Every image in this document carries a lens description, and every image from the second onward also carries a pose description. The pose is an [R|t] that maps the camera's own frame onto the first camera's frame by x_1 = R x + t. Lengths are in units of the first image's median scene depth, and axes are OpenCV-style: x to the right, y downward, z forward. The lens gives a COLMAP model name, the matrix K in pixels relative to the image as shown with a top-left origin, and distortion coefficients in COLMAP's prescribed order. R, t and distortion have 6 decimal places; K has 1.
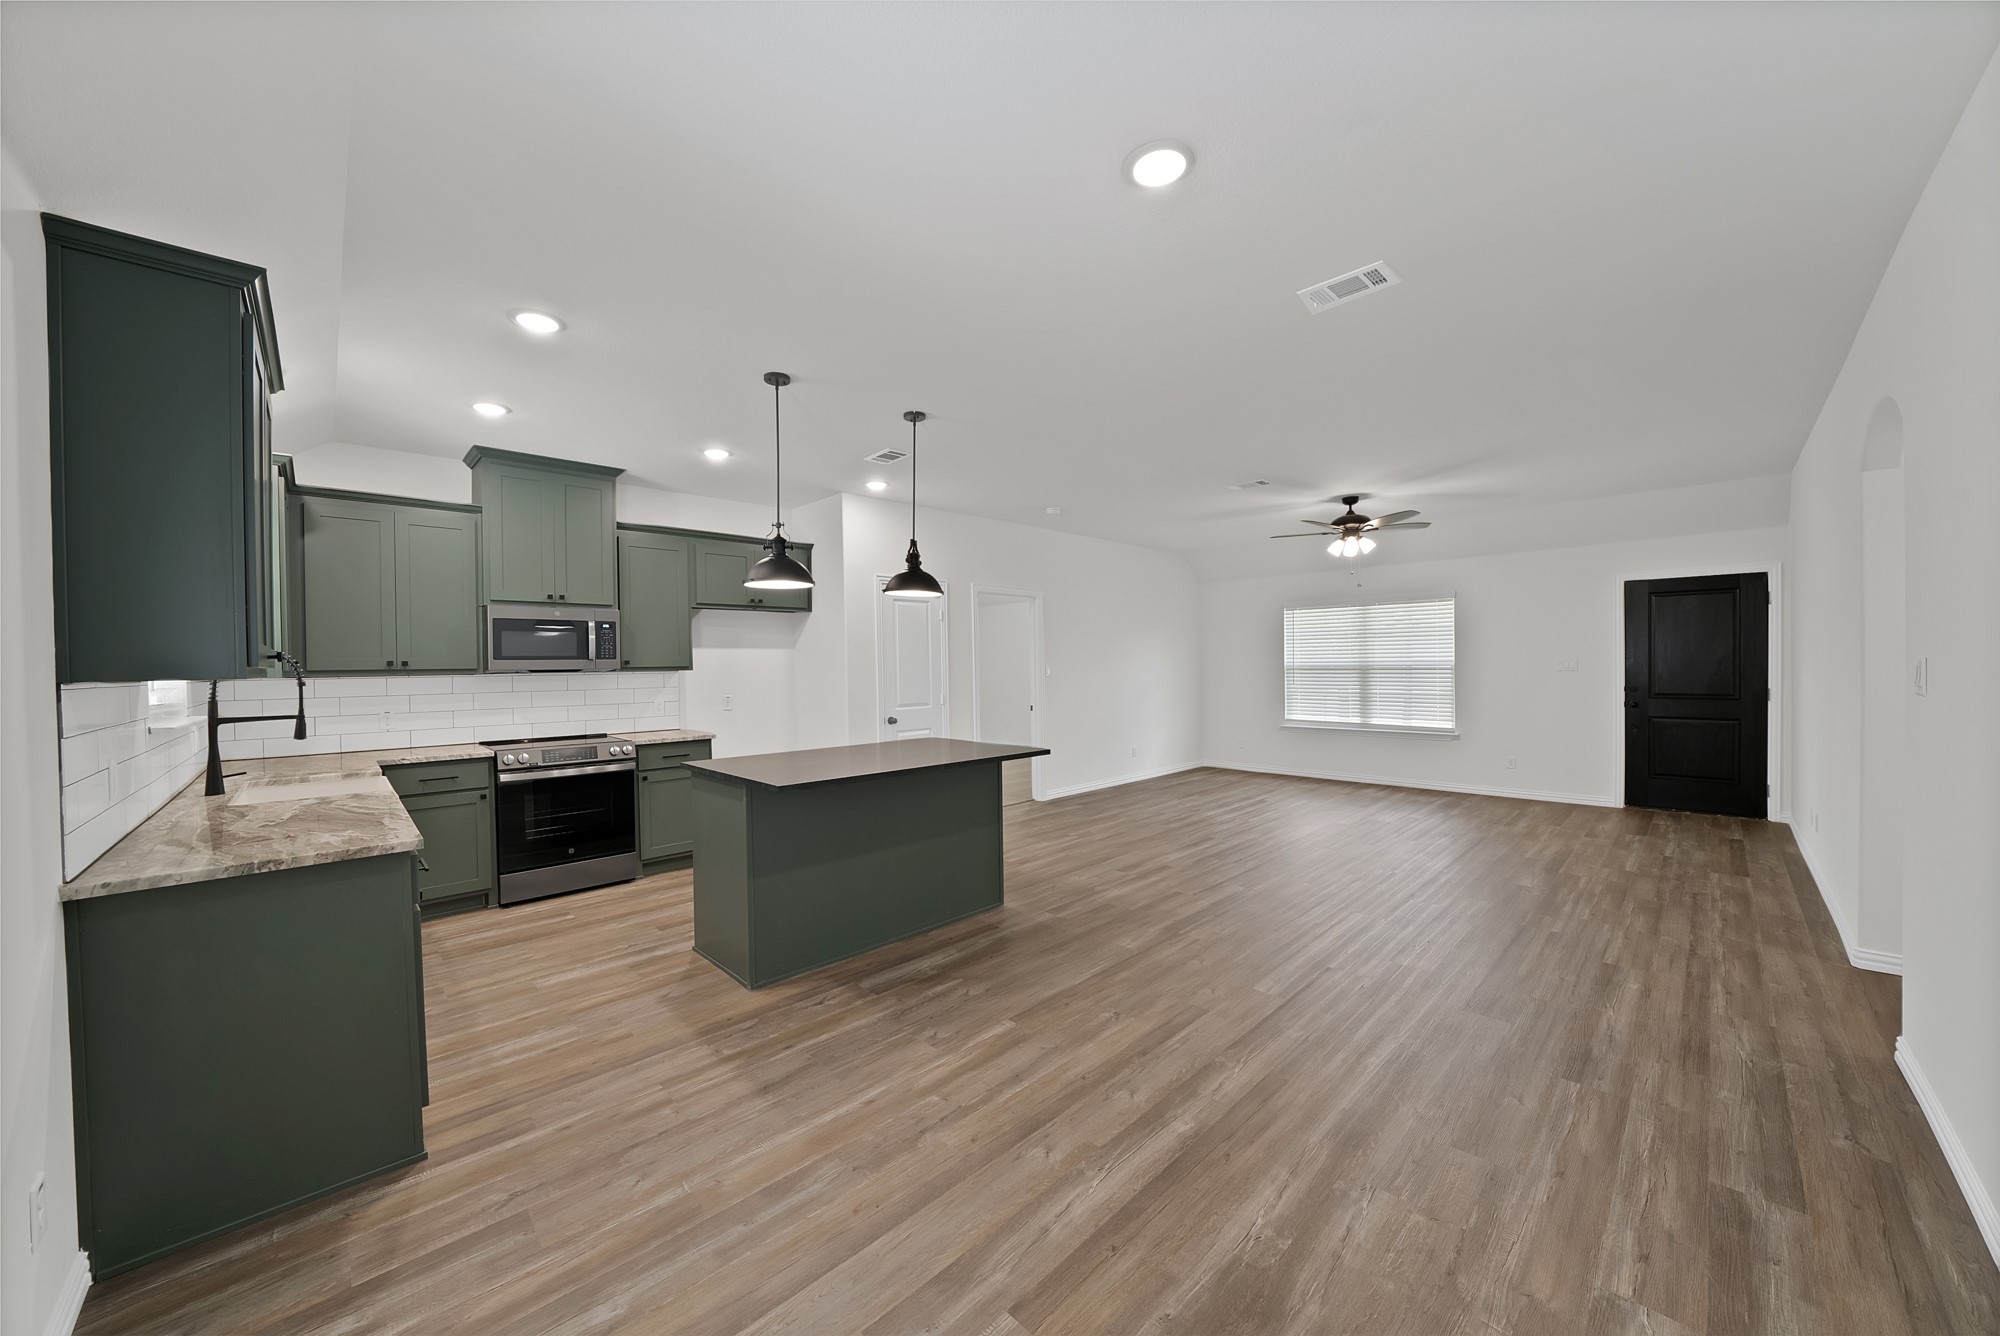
lens RADIAL K [[719.3, 0, 991.6], [0, 719.3, 669.1], [0, 0, 1]] dist [-0.022324, 0.000008]
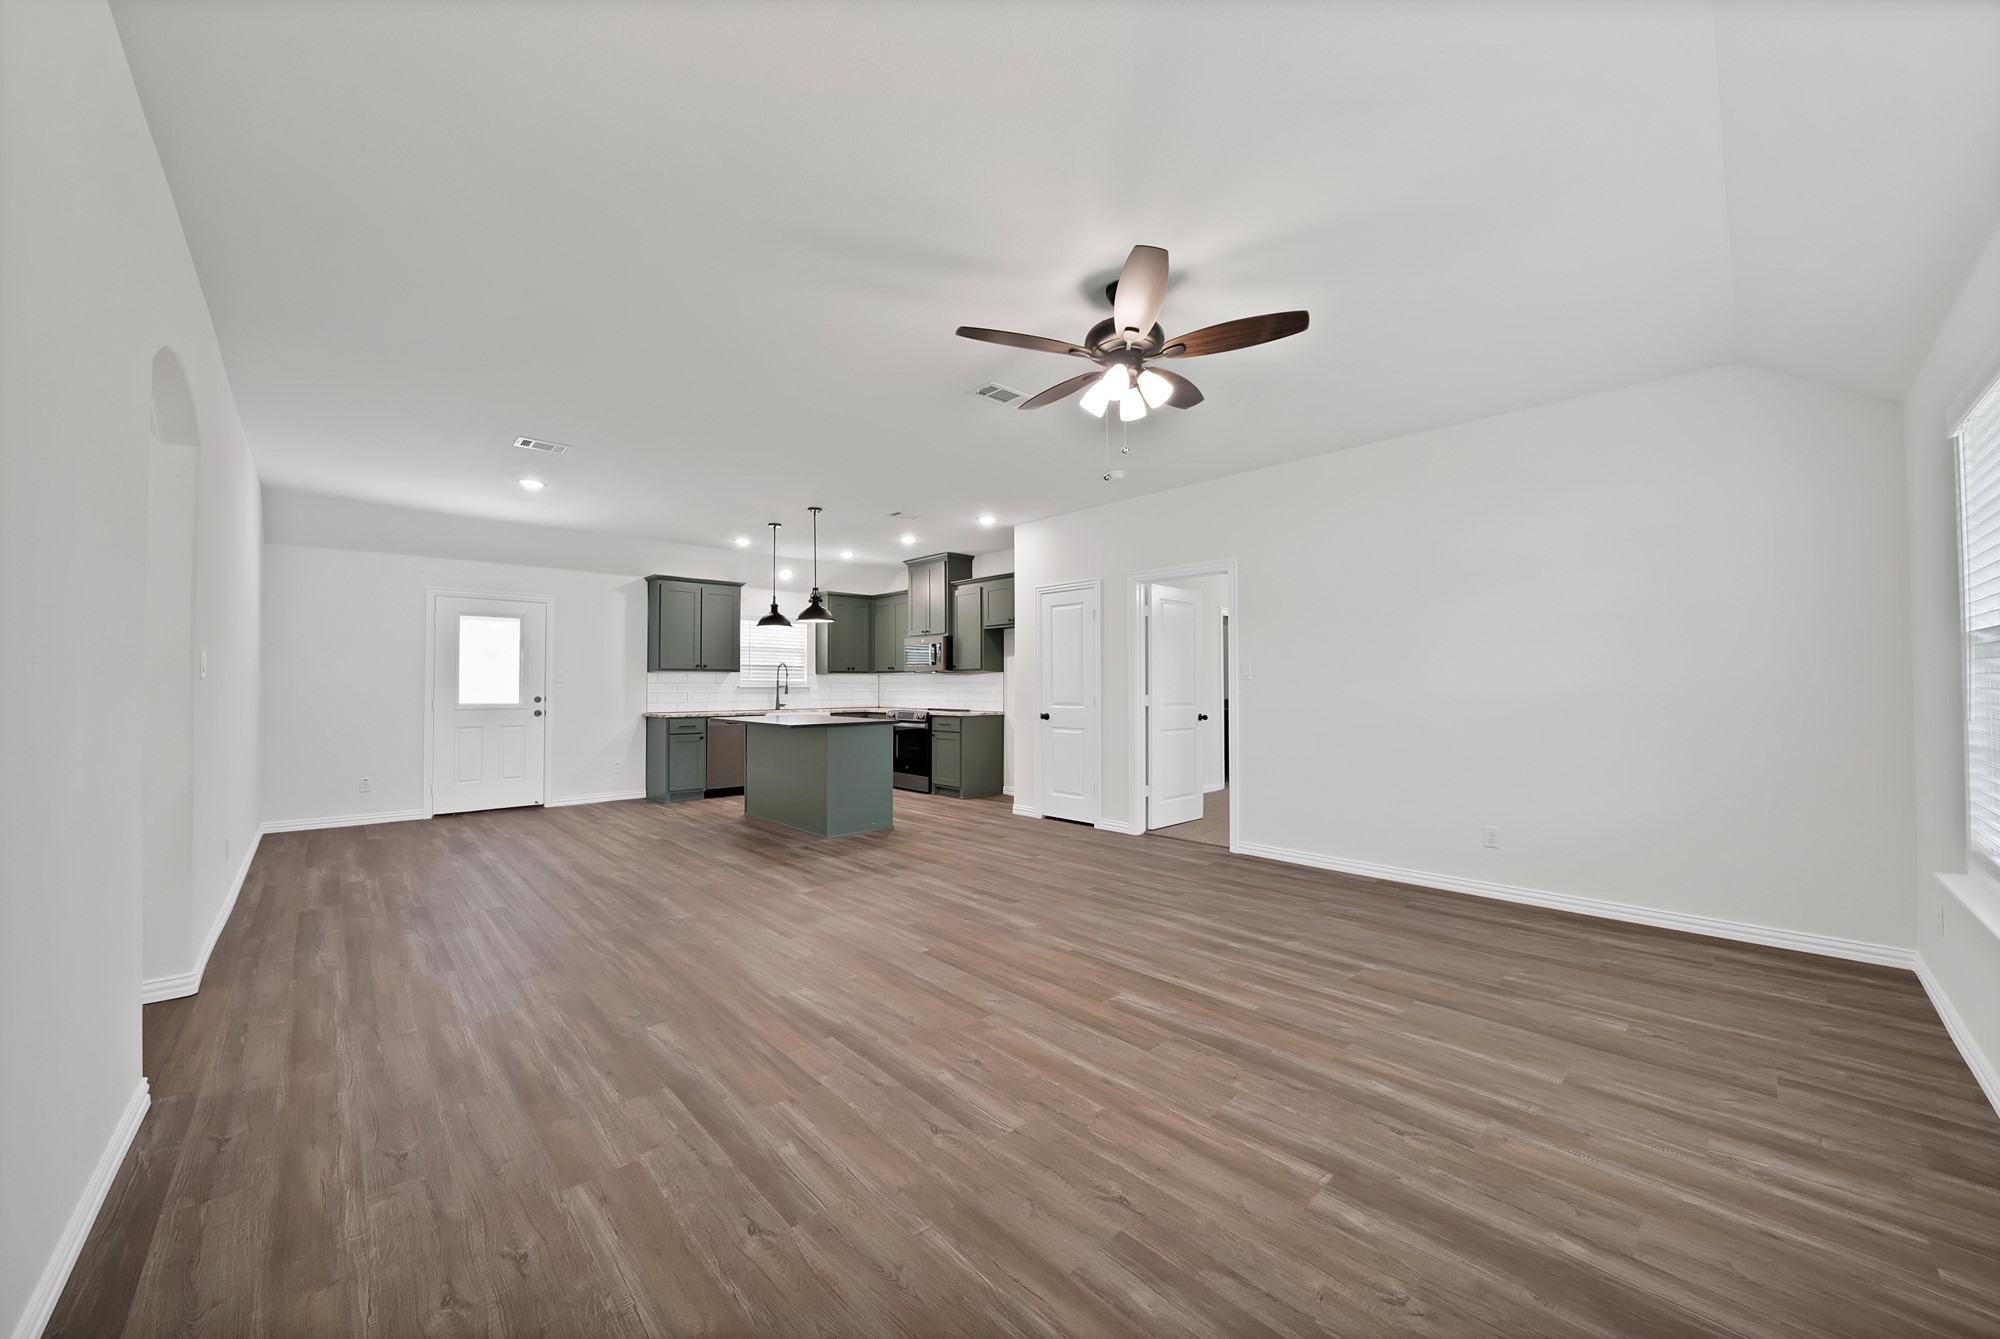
lens RADIAL K [[729.6, 0, 989.0], [0, 729.6, 673.0], [0, 0, 1]] dist [-0.027591, 0.003318]
pose [[-0.029964, -0.003290, -0.999546, 1.416131], [-0.005027, 0.999982, -0.003141, 0.012487], [0.999538, 0.004931, -0.029980, 1.362993]]
